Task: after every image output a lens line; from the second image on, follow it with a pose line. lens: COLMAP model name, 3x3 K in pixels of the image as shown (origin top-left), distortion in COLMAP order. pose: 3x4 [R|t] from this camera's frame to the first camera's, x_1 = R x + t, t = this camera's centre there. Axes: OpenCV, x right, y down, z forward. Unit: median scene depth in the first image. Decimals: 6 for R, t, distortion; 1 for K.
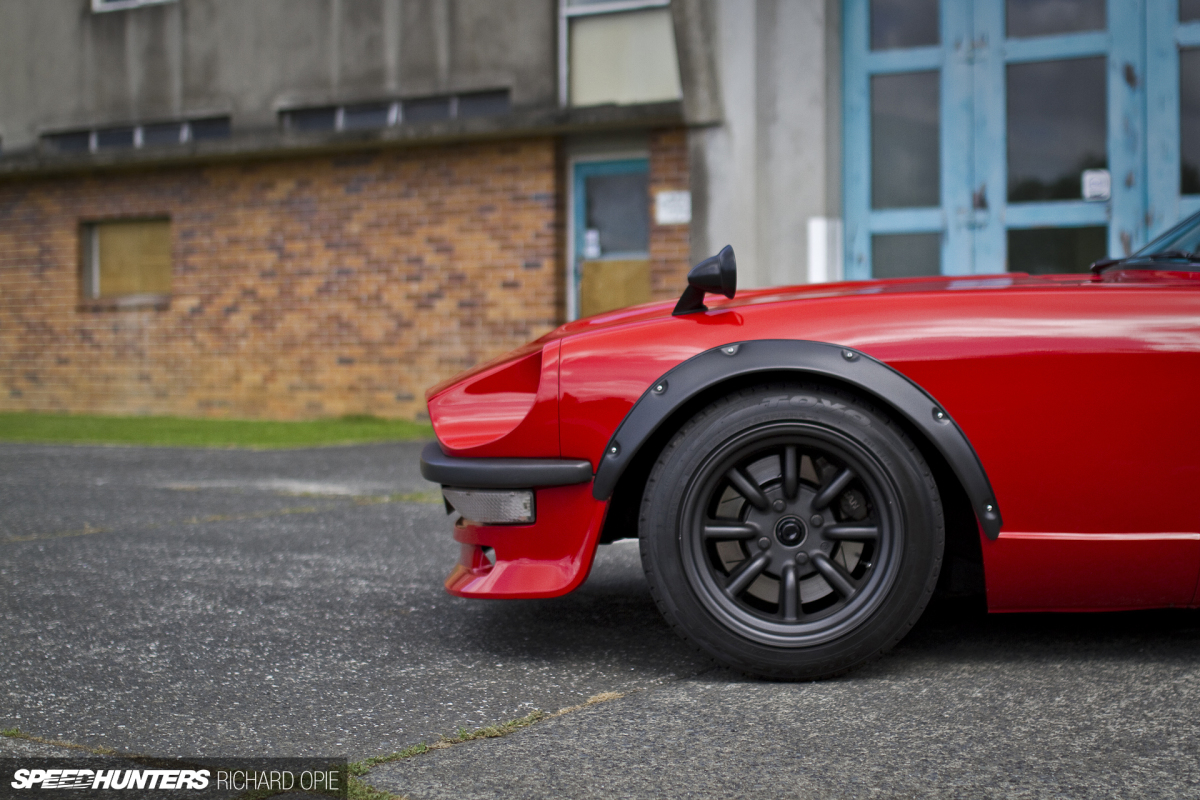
lens RADIAL K [[2093.9, 0, 600.0], [0, 2093.9, 400.0], [0, 0, 1]] dist [-0.069274, 0.375551]
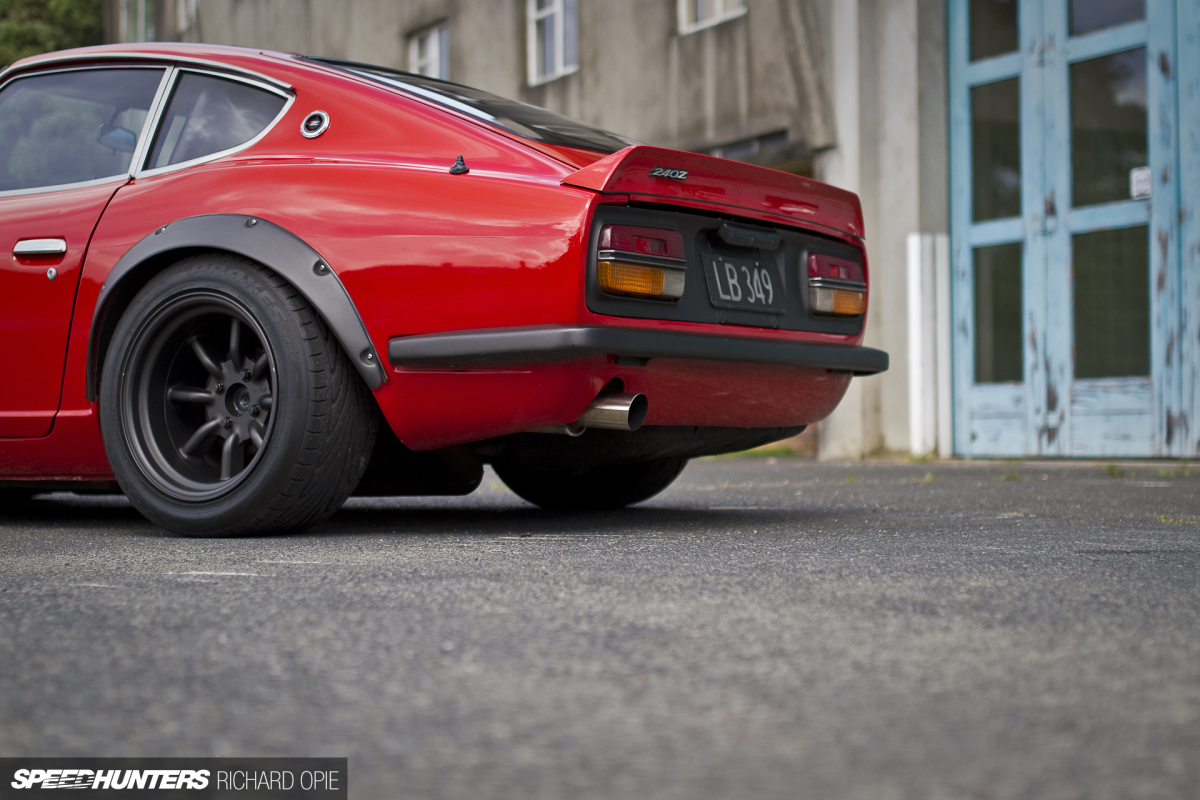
lens RADIAL K [[2151.0, 0, 600.0], [0, 2151.0, 400.0], [0, 0, 1]] dist [-0.007282, -0.143454]
pose [[0.875513, -0.009651, -0.483097, 0.448835], [-0.011427, 0.999107, -0.040669, 0.034109], [0.483059, 0.041127, 0.874622, 0.033093]]
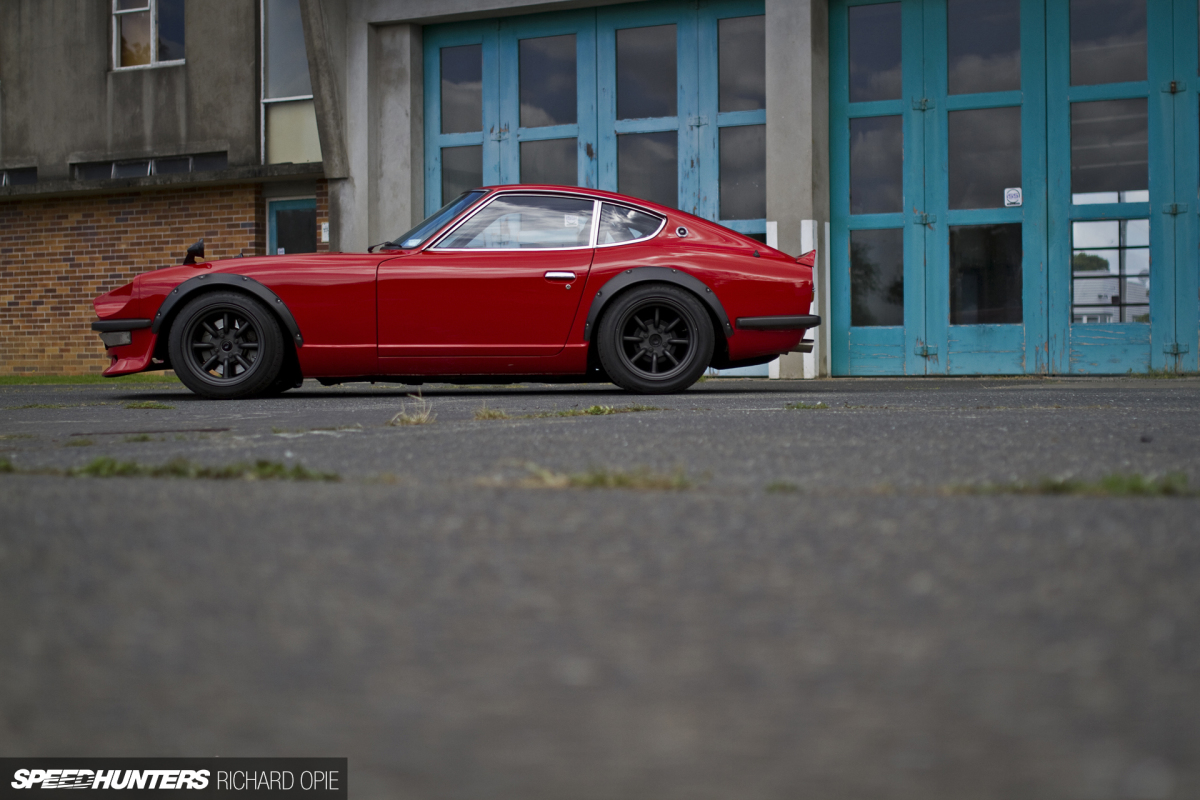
lens RADIAL K [[2093.9, 0, 600.0], [0, 2093.9, 400.0], [0, 0, 1]] dist [-0.069274, 0.375551]
pose [[0.996968, -0.002510, 0.077768, 0.120958], [0.003765, 0.999865, -0.016003, 0.059683], [-0.077717, 0.016248, 0.996843, -0.571152]]
